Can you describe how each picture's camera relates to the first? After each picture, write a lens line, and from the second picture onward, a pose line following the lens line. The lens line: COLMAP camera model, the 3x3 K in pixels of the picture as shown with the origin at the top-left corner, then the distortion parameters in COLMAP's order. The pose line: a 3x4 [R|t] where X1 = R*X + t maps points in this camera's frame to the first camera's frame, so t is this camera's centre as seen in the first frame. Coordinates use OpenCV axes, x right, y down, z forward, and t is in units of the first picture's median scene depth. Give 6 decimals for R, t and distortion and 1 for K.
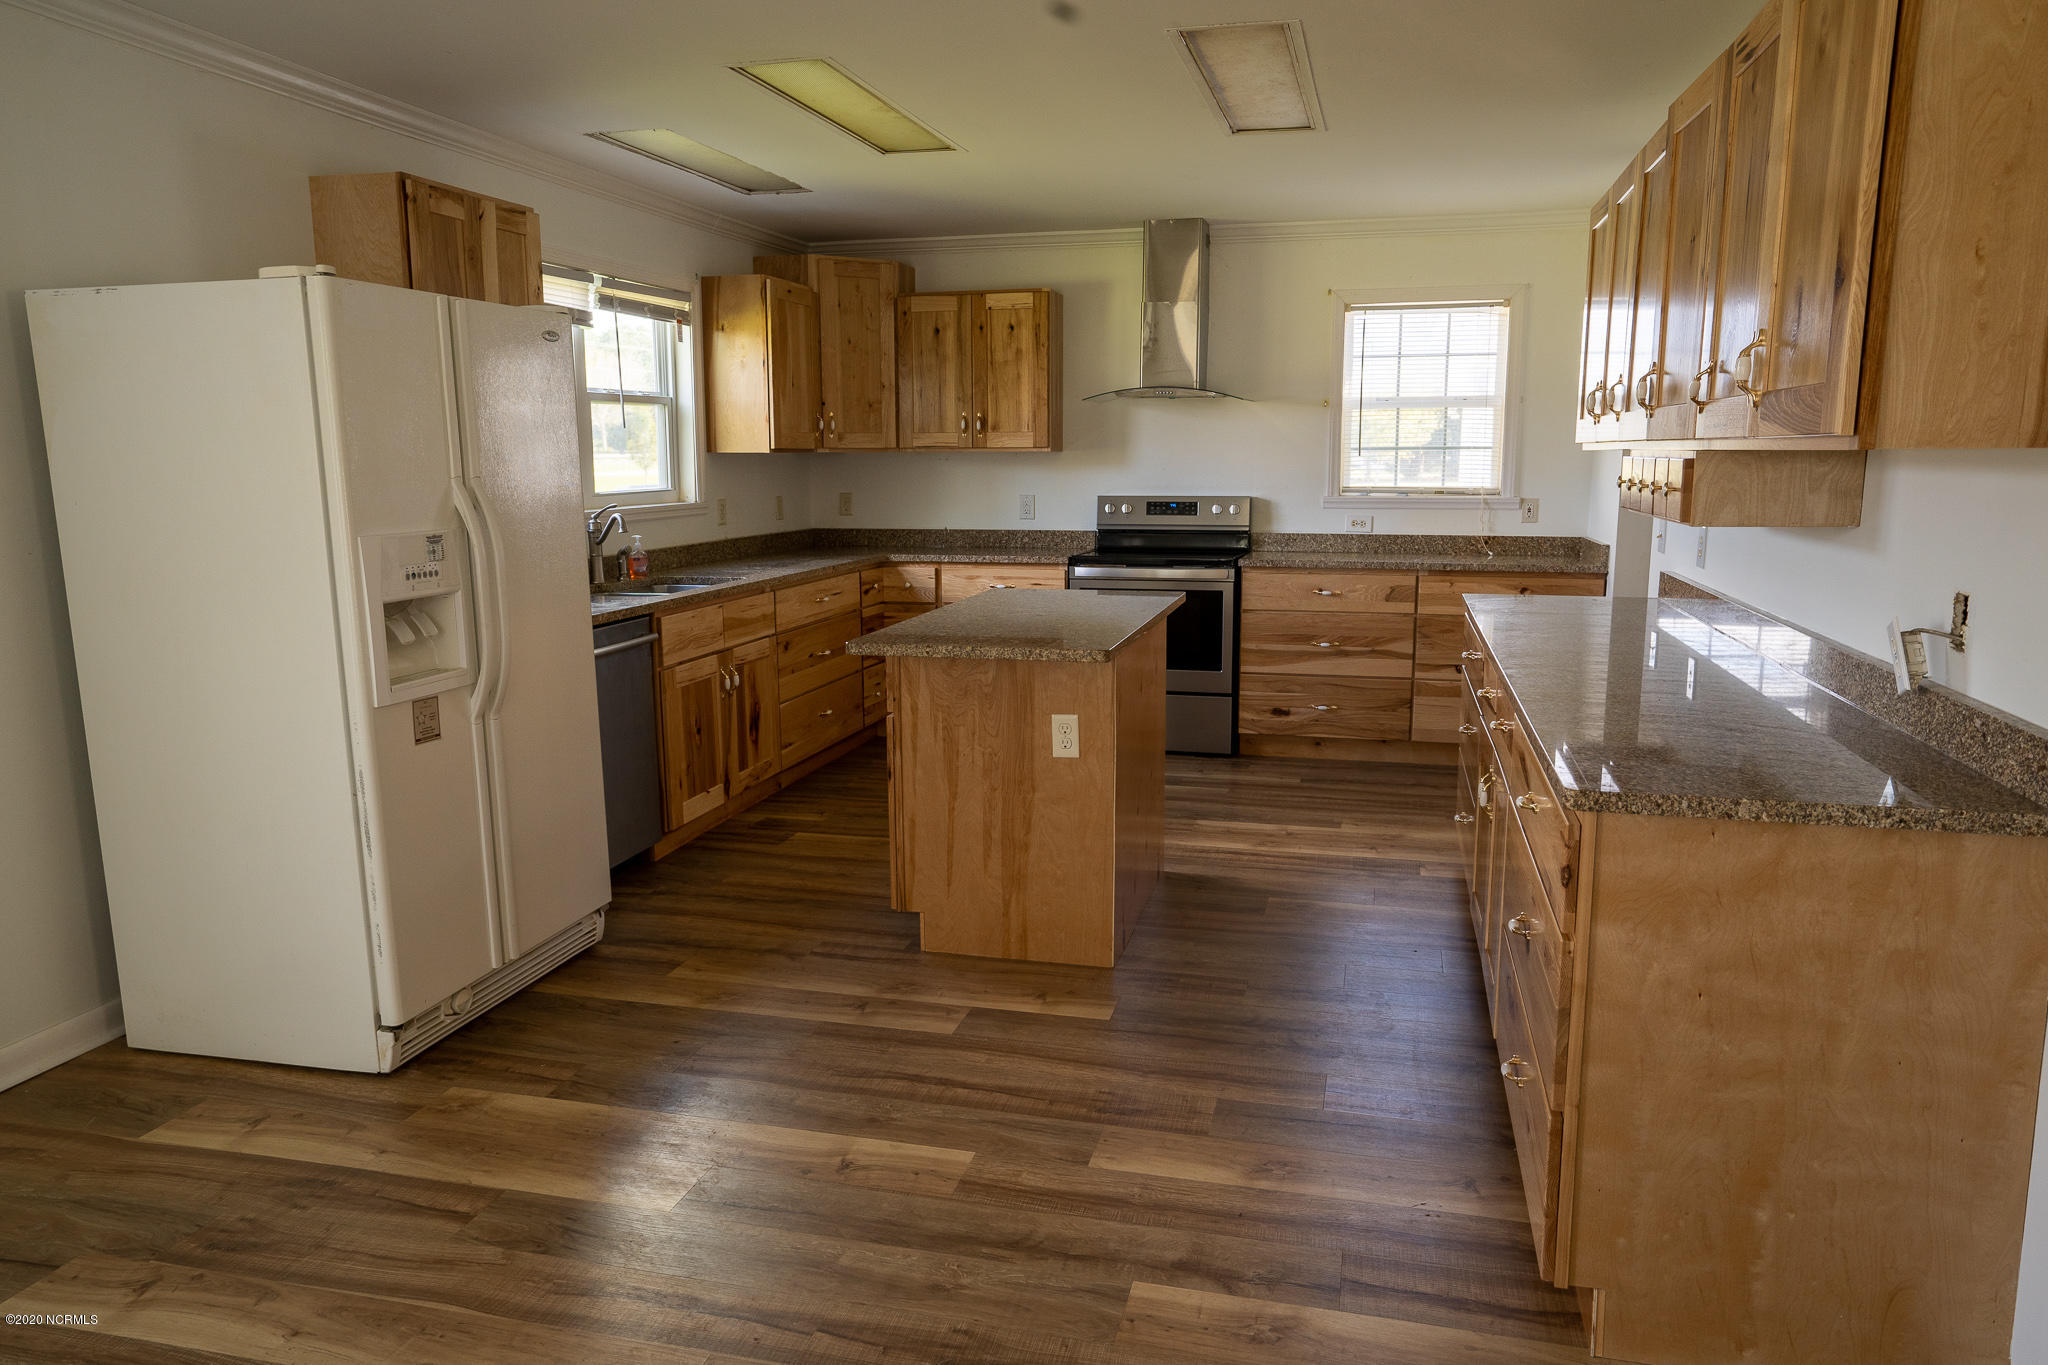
lens RADIAL K [[1389.2, 0, 1030.4], [0, 1389.2, 671.4], [0, 0, 1]] dist [-0.010795, 0.032887]
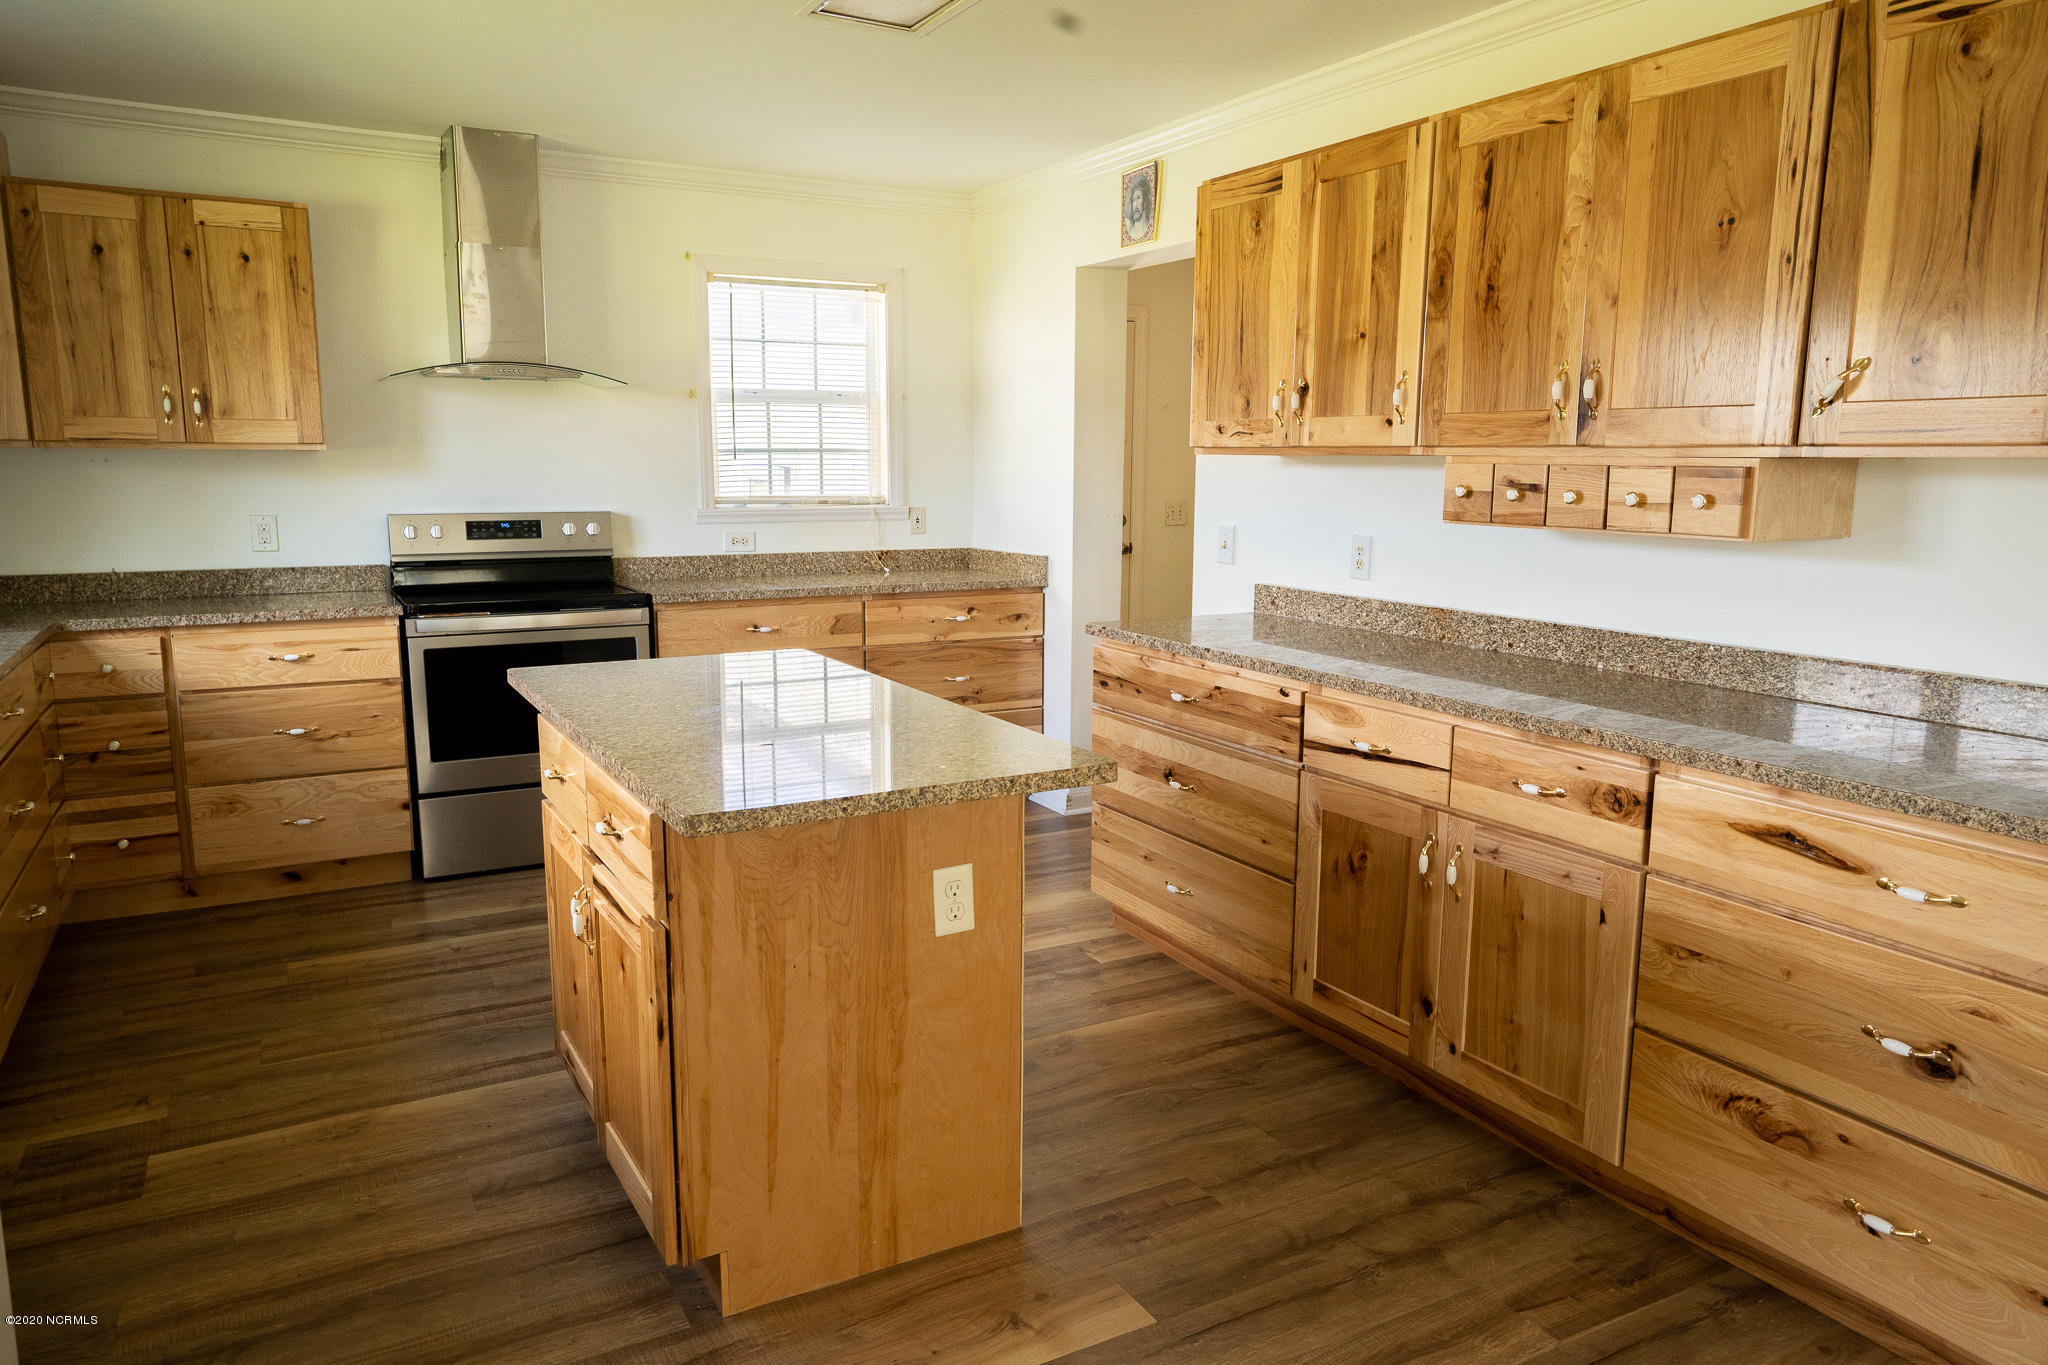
lens RADIAL K [[1389.2, 0, 1030.4], [0, 1389.2, 671.4], [0, 0, 1]] dist [-0.010795, 0.032887]
pose [[0.727771, -0.097818, 0.678808, -0.207893], [0.099868, 0.994341, 0.036216, -0.043105], [-0.678510, 0.041434, 0.733422, 0.286261]]
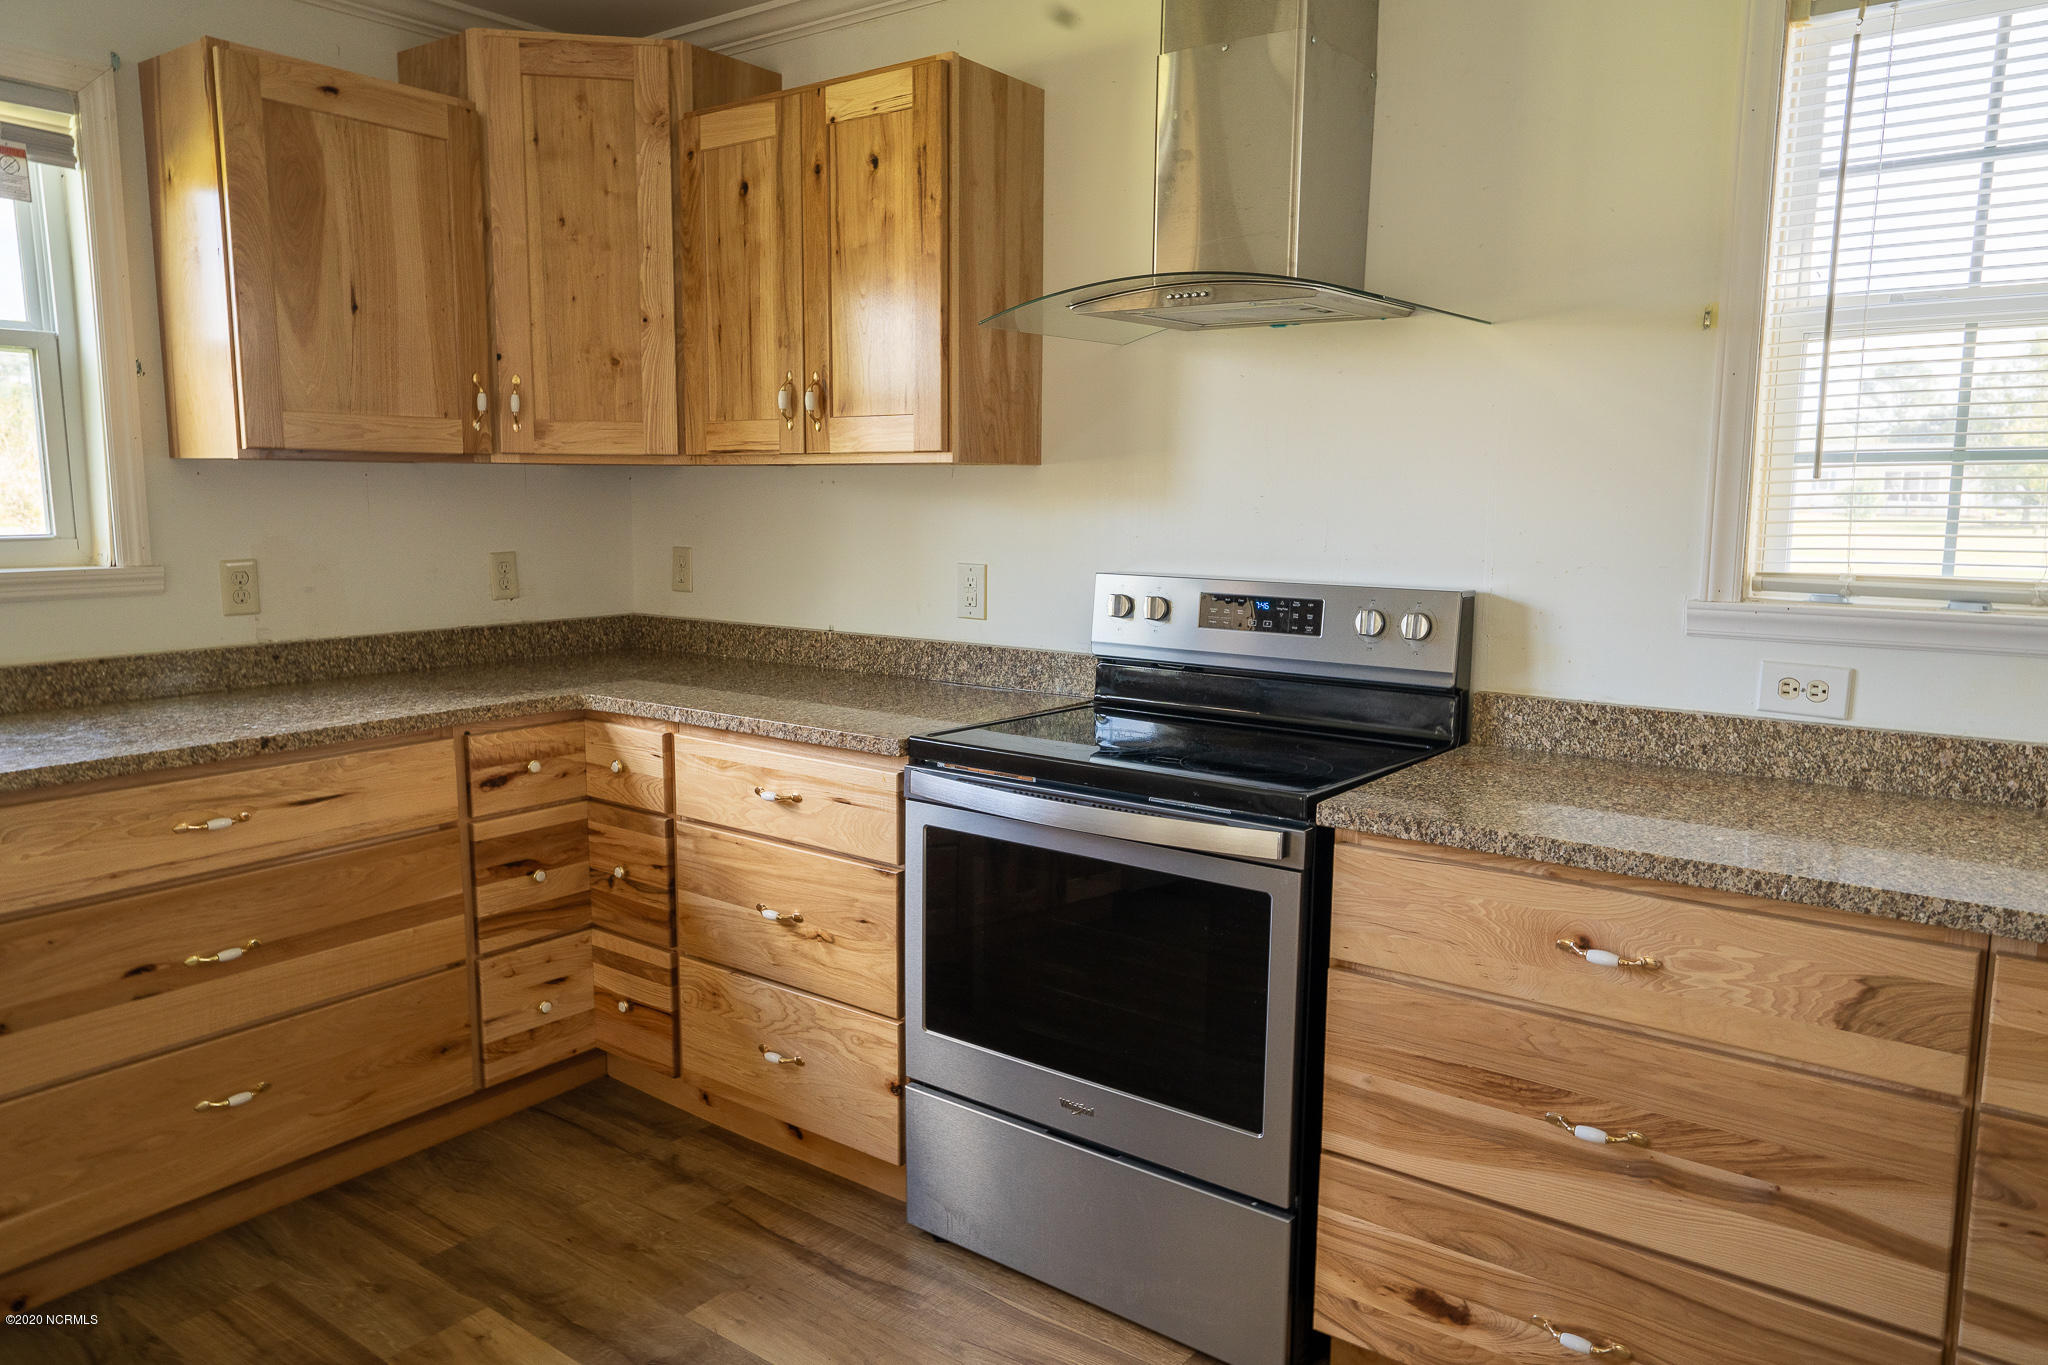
lens RADIAL K [[1389.2, 0, 1030.4], [0, 1389.2, 671.4], [0, 0, 1]] dist [-0.010795, 0.032887]
pose [[0.927447, 0.059108, -0.369253, 0.191990], [-0.067482, 0.997672, -0.009792, -0.096897], [0.367814, 0.033999, 0.929277, 0.645420]]
